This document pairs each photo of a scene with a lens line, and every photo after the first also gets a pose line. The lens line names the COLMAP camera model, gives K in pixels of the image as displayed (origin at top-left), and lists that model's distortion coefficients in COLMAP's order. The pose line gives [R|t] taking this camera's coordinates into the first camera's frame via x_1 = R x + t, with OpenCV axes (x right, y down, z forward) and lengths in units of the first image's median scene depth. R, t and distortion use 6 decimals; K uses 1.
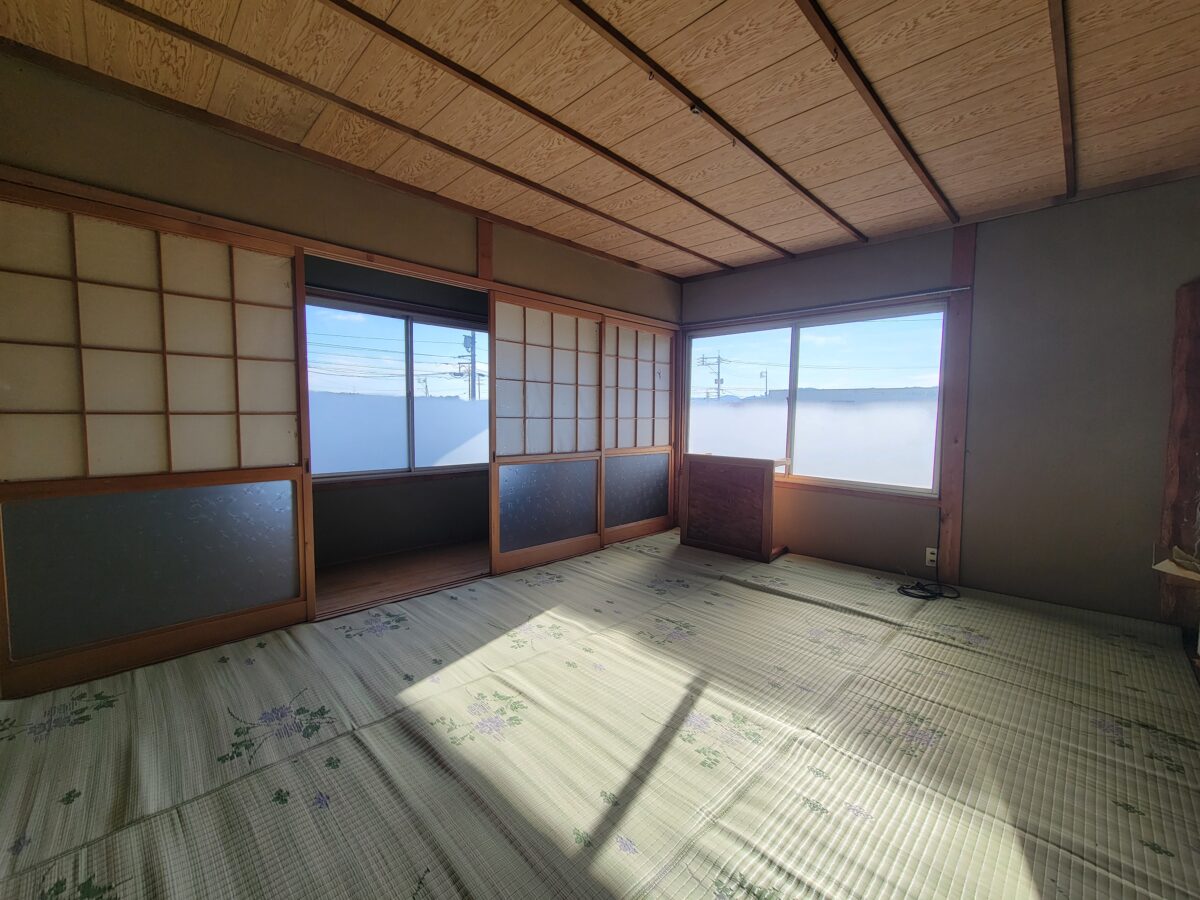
lens RADIAL K [[485.6, 0, 601.6], [0, 485.6, 450.5], [0, 0, 1]] dist [-0.003480, -0.001780]
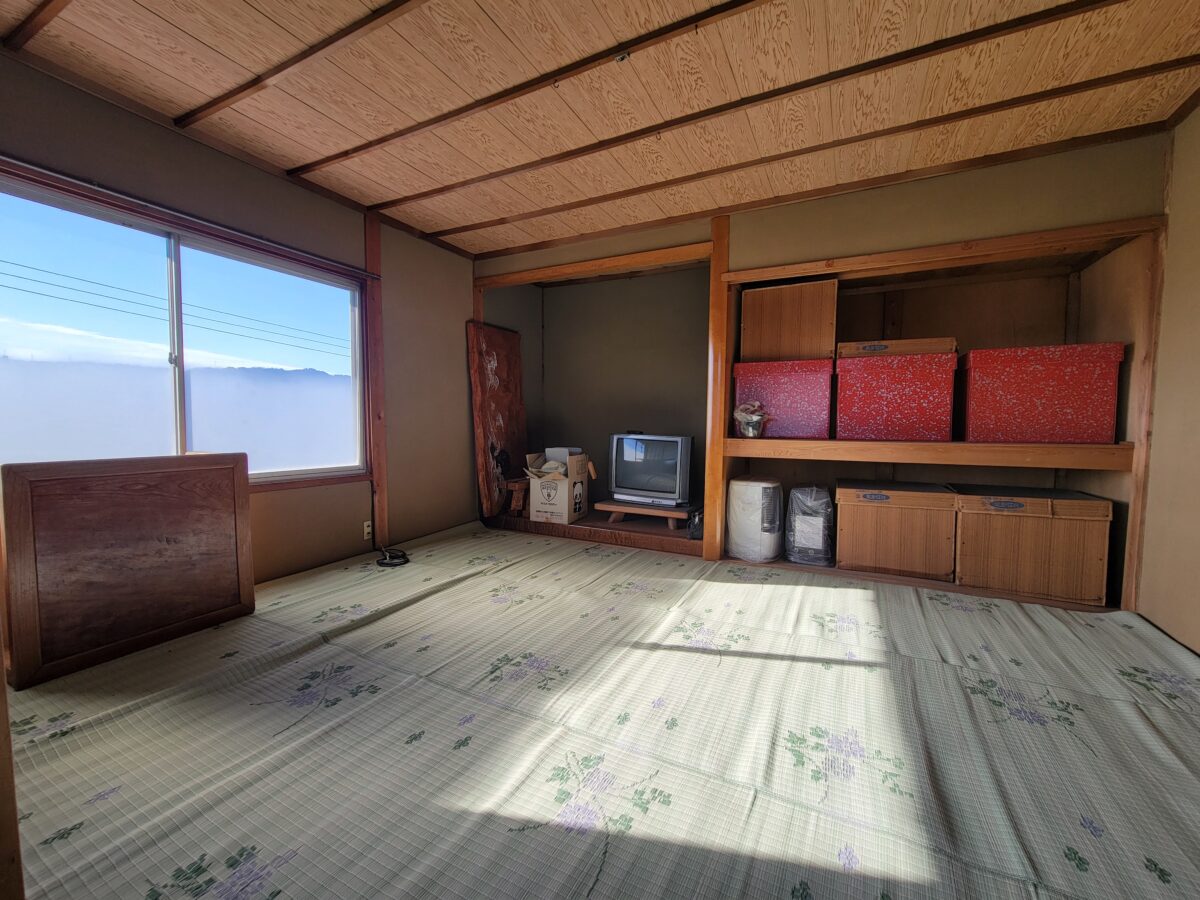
lens RADIAL K [[485.6, 0, 594.7], [0, 485.6, 449.2], [0, 0, 1]] dist [-0.003480, -0.001780]
pose [[-0.294987, -0.073566, 0.952665, -0.624510], [0.054047, 0.994151, 0.093505, -0.032391], [-0.953972, 0.079071, -0.289285, 1.174549]]
